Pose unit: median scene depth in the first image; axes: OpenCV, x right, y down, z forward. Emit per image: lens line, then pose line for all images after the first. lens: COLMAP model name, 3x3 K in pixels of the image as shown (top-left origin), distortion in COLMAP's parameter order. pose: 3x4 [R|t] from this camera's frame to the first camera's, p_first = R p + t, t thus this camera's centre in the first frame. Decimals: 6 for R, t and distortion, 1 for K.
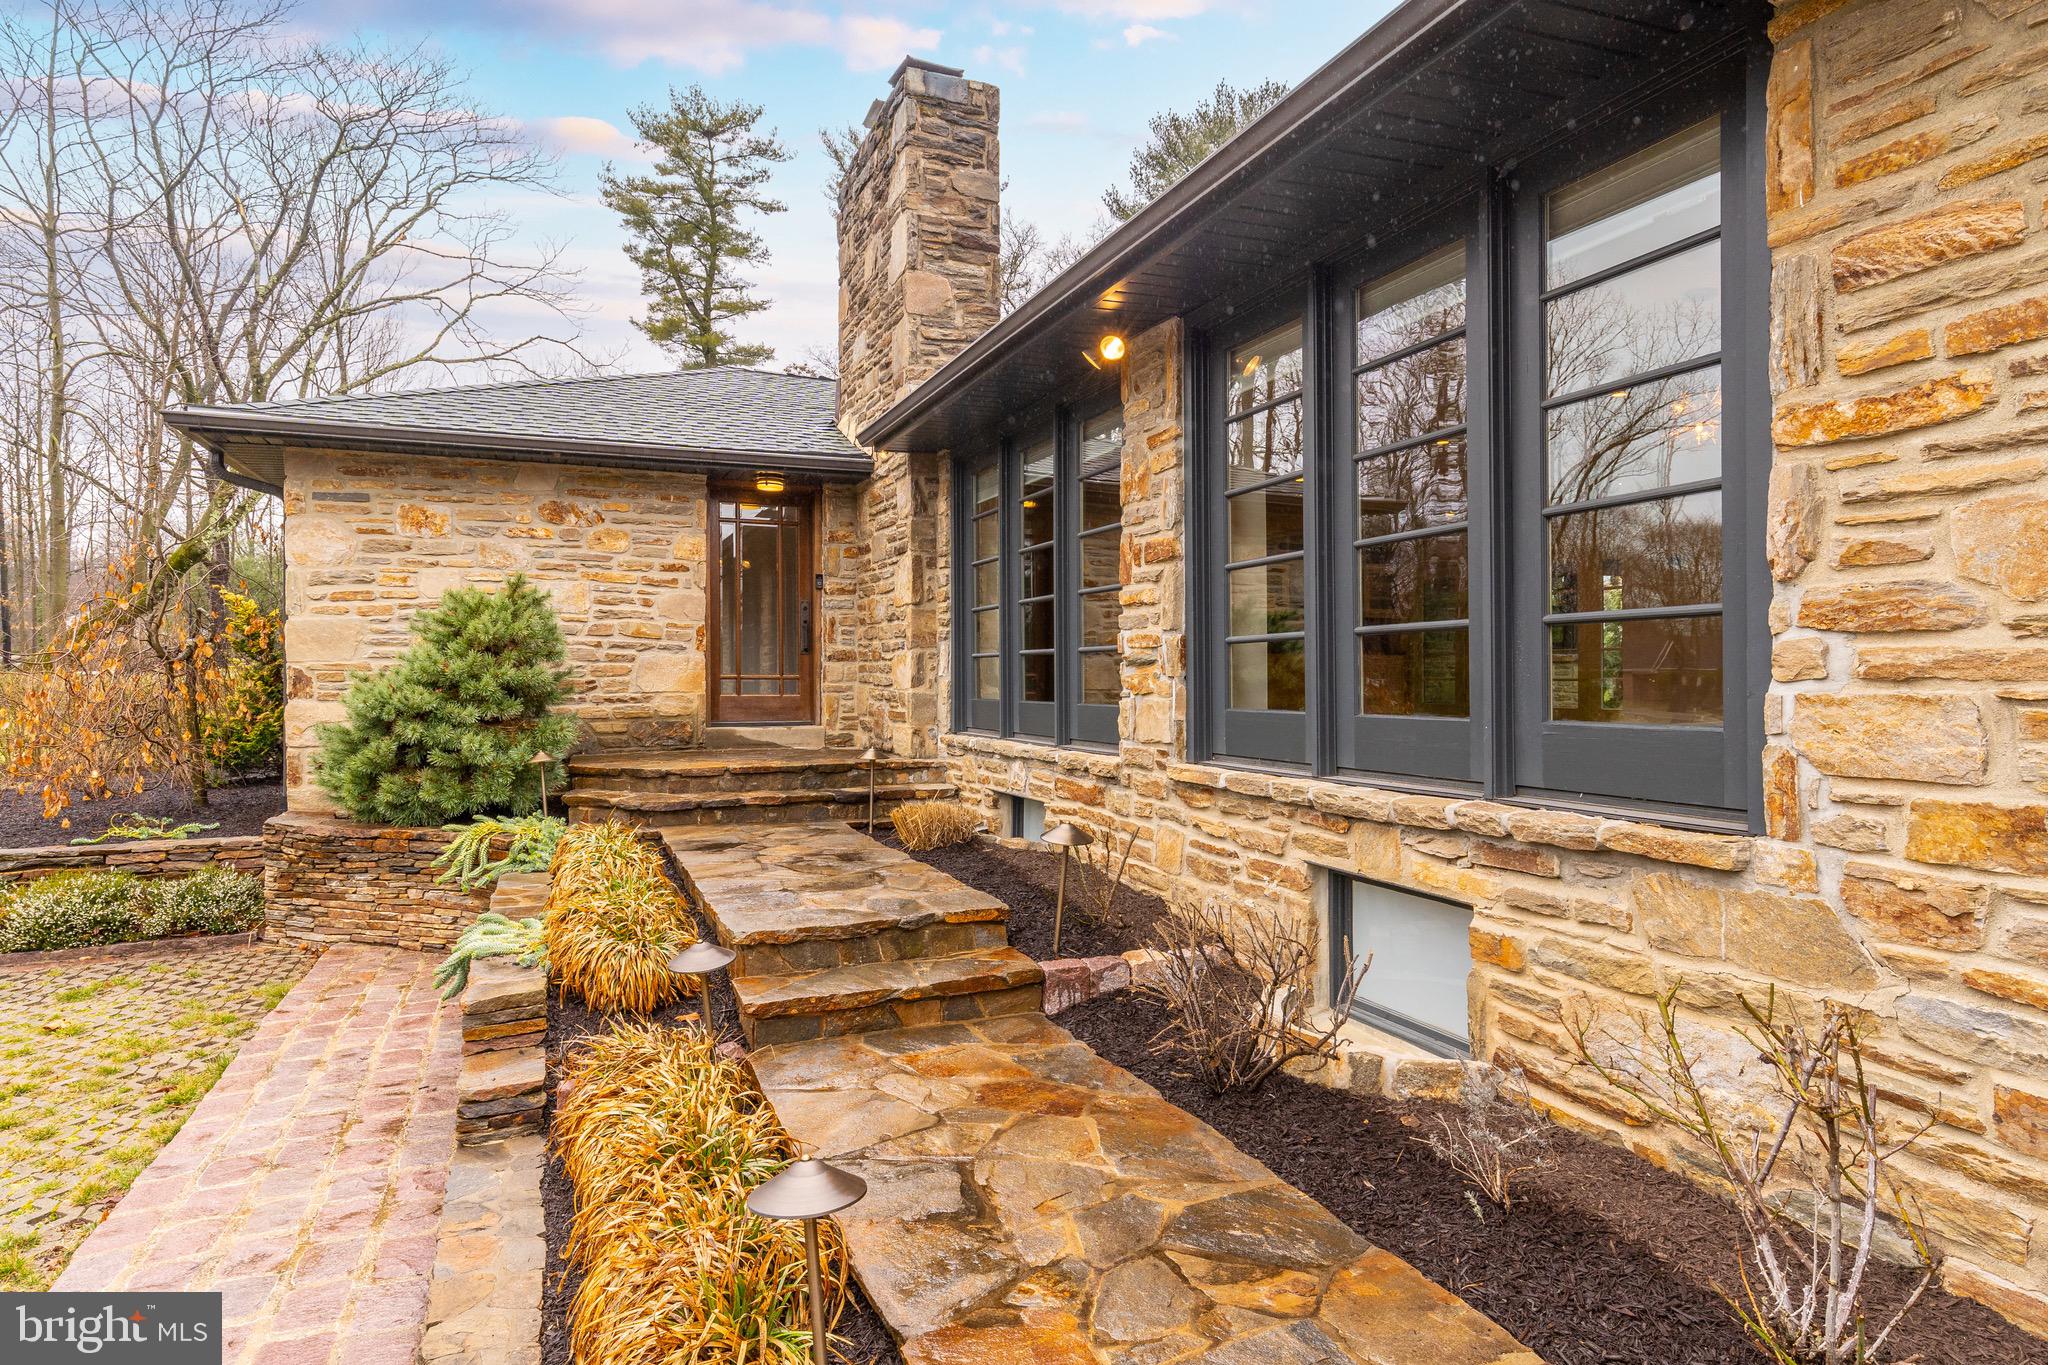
lens RADIAL K [[1147.8, 0, 1028.1], [0, 1147.8, 653.3], [0, 0, 1]] dist [0.001792, 0.000359]
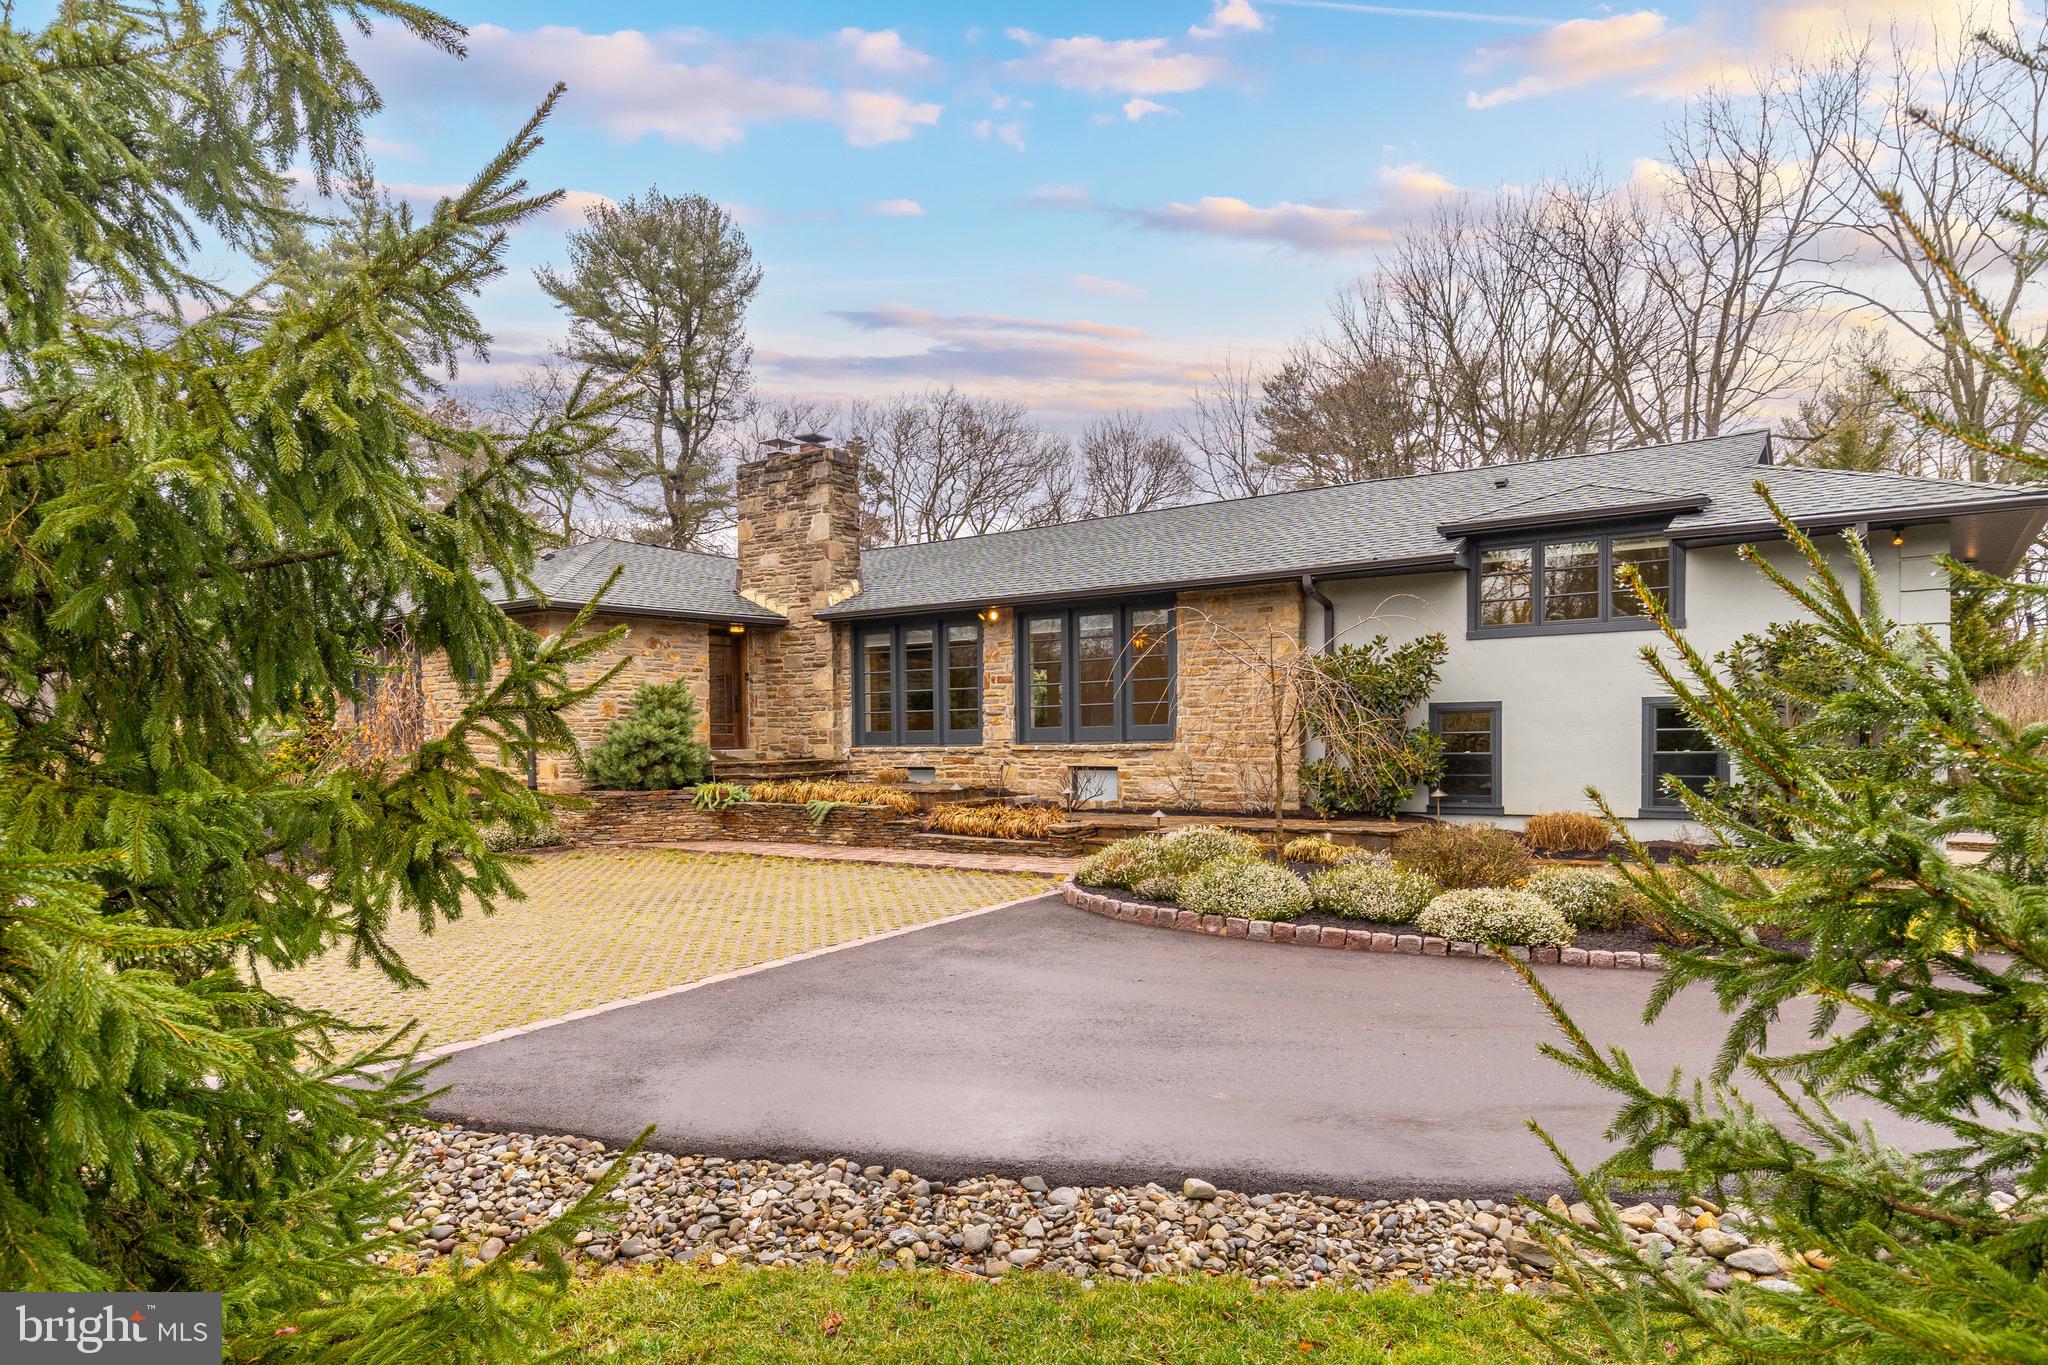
lens RADIAL K [[1256.9, 0, 1021.5], [0, 1256.9, 727.4], [0, 0, 1]] dist [-0.000486, -0.000553]
pose [[0.850613, -0.009303, 0.525711, -0.413859], [0.004032, 0.999929, 0.011170, 0.001421], [-0.525778, -0.007381, 0.850590, -0.490439]]
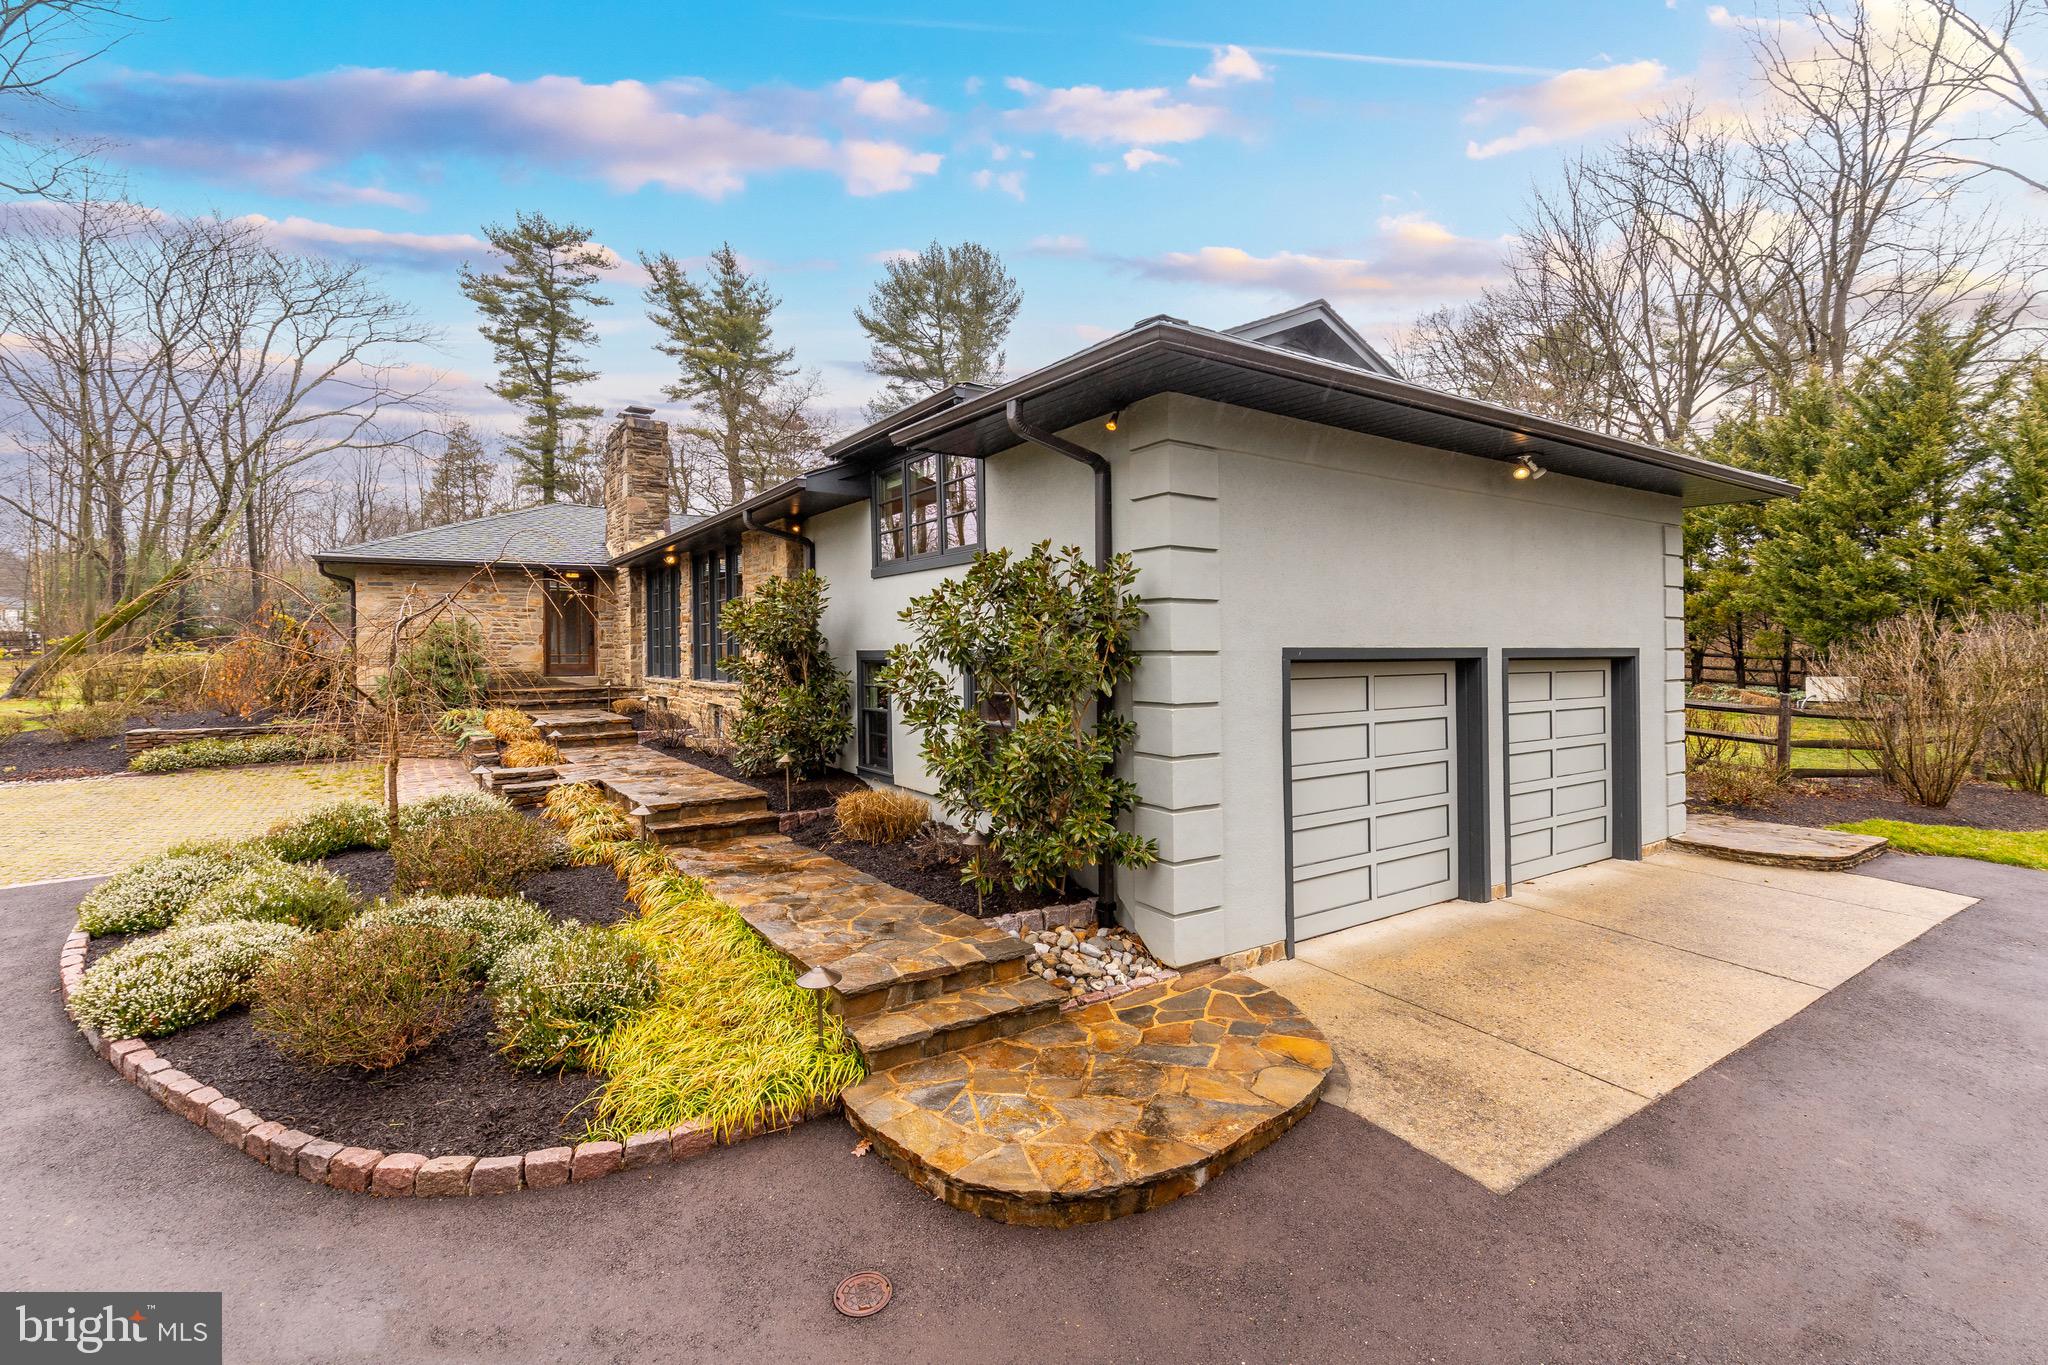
lens RADIAL K [[933.3, 0, 1055.4], [0, 933.3, 641.4], [0, 0, 1]] dist [-0.001271, -0.000585]
pose [[0.975677, -0.004244, 0.219173, 0.141718], [0.001386, 0.999912, 0.013192, -0.014083], [-0.219210, -0.012568, 0.975597, -0.479442]]
